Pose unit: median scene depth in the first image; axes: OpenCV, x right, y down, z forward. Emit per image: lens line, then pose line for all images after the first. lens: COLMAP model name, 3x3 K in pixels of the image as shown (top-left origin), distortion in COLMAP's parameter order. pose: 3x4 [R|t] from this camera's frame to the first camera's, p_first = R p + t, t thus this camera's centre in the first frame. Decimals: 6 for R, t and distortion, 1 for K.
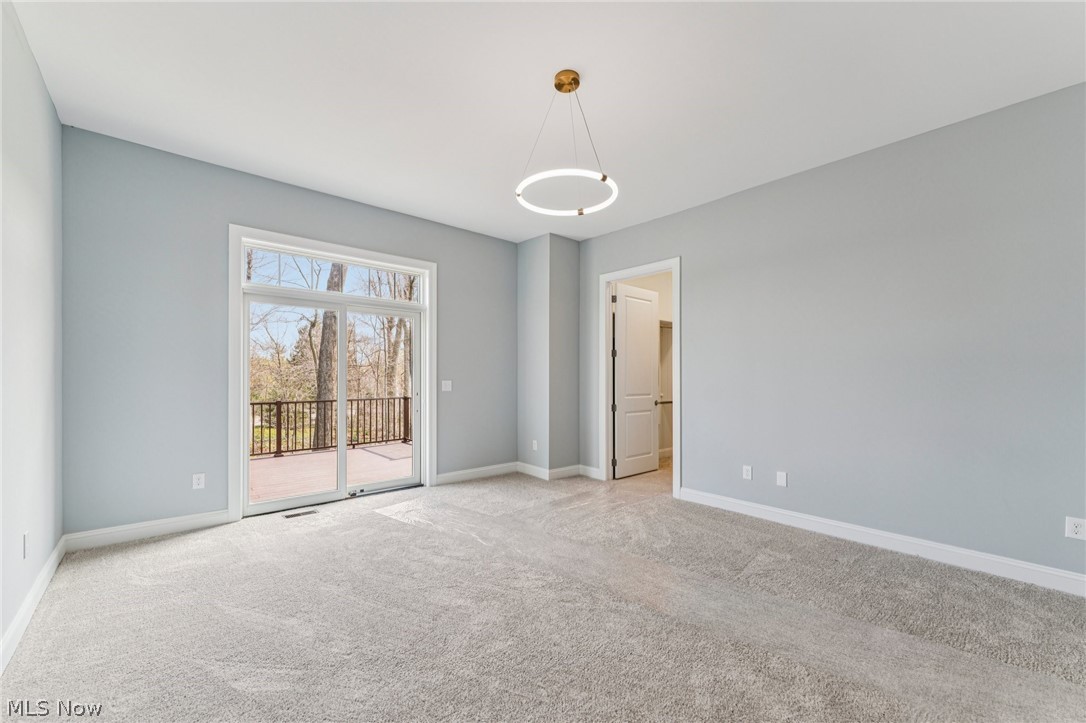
lens RADIAL K [[436.7, 0, 540.1], [0, 436.7, 378.7], [0, 0, 1]] dist [0.001208, -0.000804]
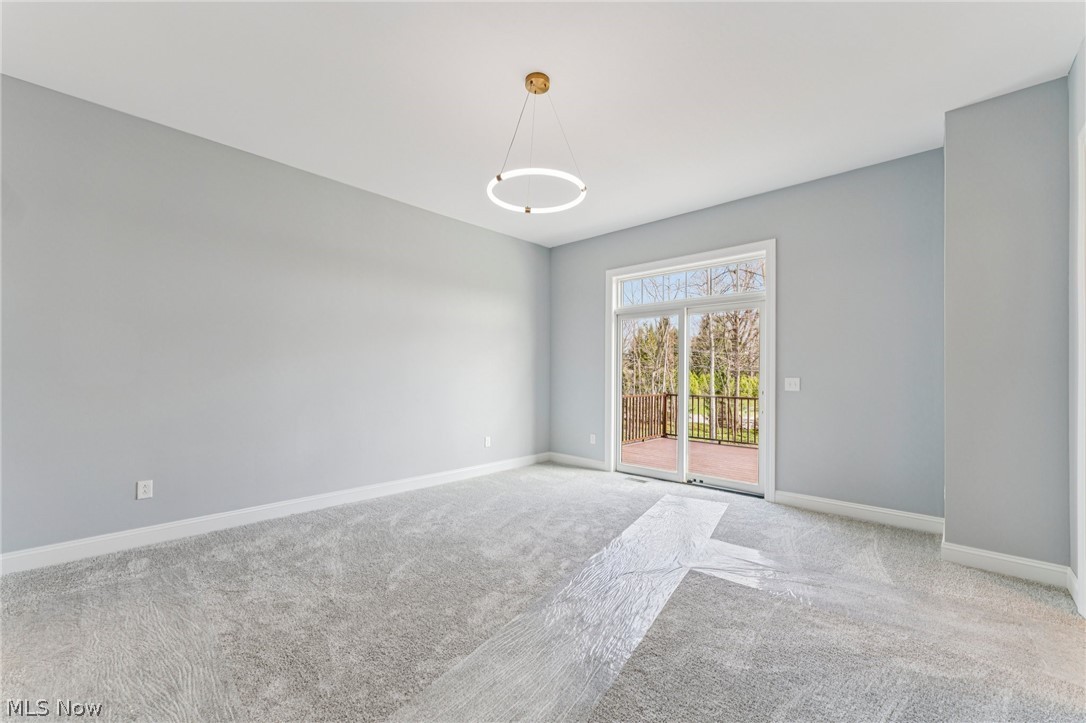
lens RADIAL K [[436.7, 0, 543.2], [0, 436.7, 378.5], [0, 0, 1]] dist [0.001208, -0.000804]
pose [[0.097176, 0.006733, -0.995244, 0.574072], [-0.010693, 0.999926, 0.005721, 0.005589], [0.995210, 0.010086, 0.097241, 0.490395]]
